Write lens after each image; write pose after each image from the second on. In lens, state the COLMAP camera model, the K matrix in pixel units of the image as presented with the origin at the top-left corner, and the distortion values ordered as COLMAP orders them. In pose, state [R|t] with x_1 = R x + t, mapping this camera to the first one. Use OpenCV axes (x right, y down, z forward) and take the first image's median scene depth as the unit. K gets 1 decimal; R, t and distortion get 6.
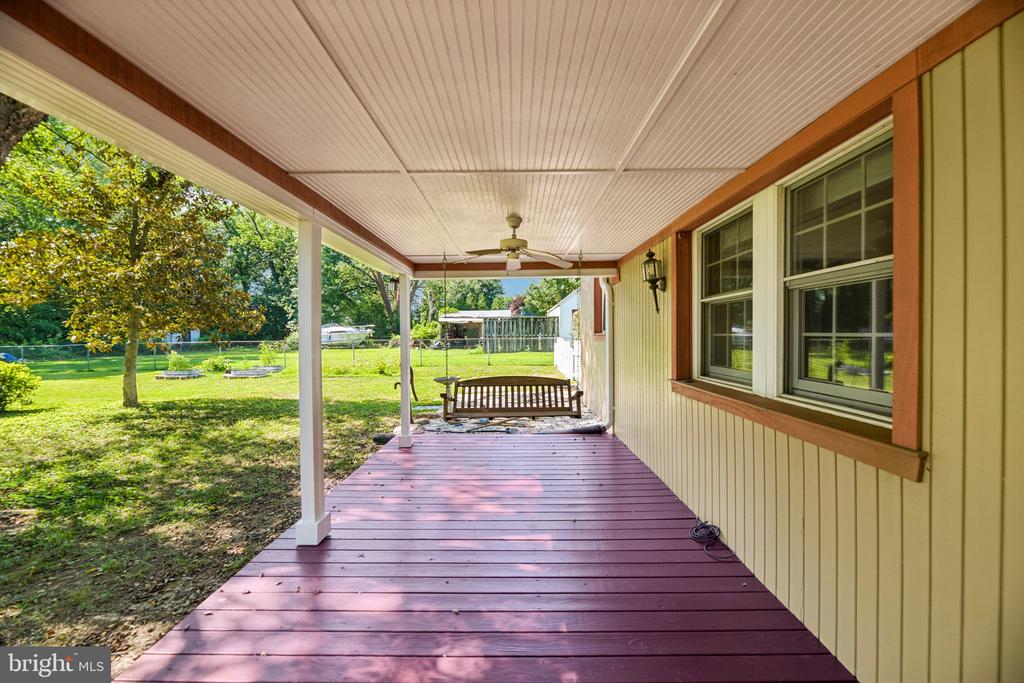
lens RADIAL K [[413.2, 0, 511.3], [0, 413.2, 339.6], [0, 0, 1]] dist [0.001323, -0.005678]
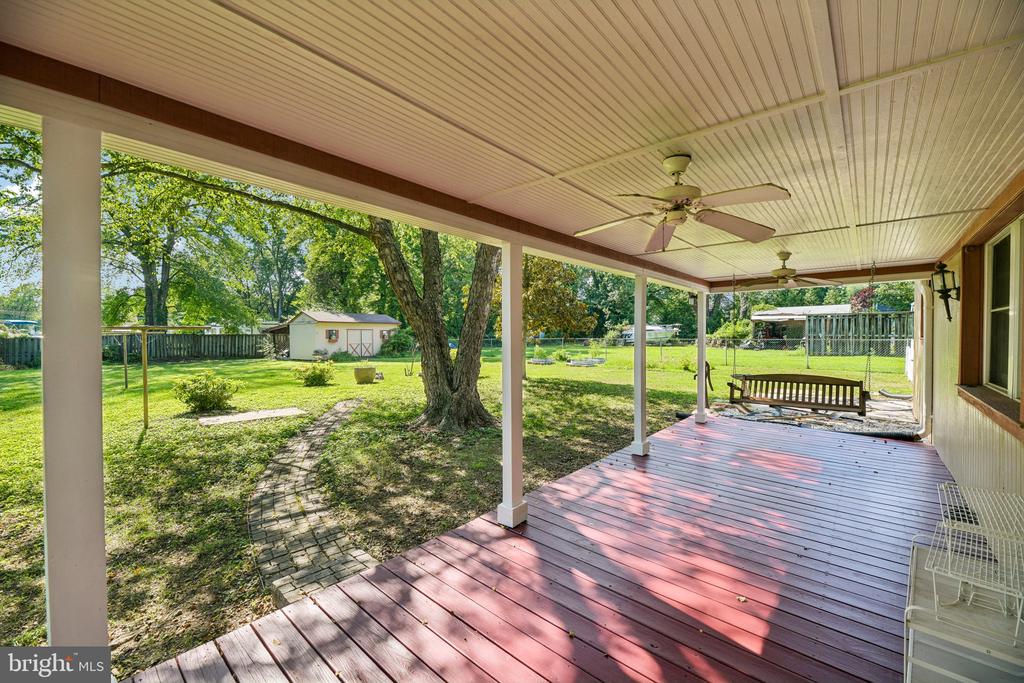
lens RADIAL K [[406.6, 0, 521.5], [0, 406.6, 340.2], [0, 0, 1]] dist [0.000067, -0.005365]
pose [[0.768733, 0.016798, -0.639349, 0.063746], [-0.012497, 0.999859, 0.011244, -0.005279], [0.639447, -0.000653, 0.768835, -0.178701]]
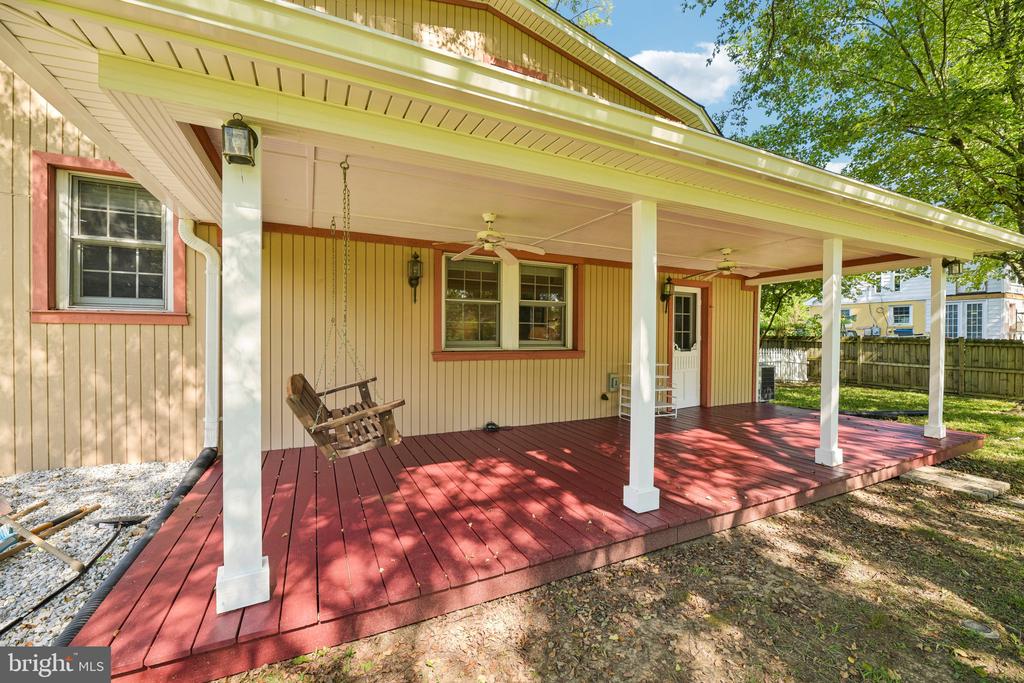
lens RADIAL K [[413.2, 0, 511.3], [0, 413.2, 339.6], [0, 0, 1]] dist [0.001323, -0.005678]
pose [[-0.441253, -0.005986, 0.897363, -0.330522], [0.008069, 0.999911, 0.010638, 0.012735], [-0.897346, 0.011934, -0.441165, 0.455786]]
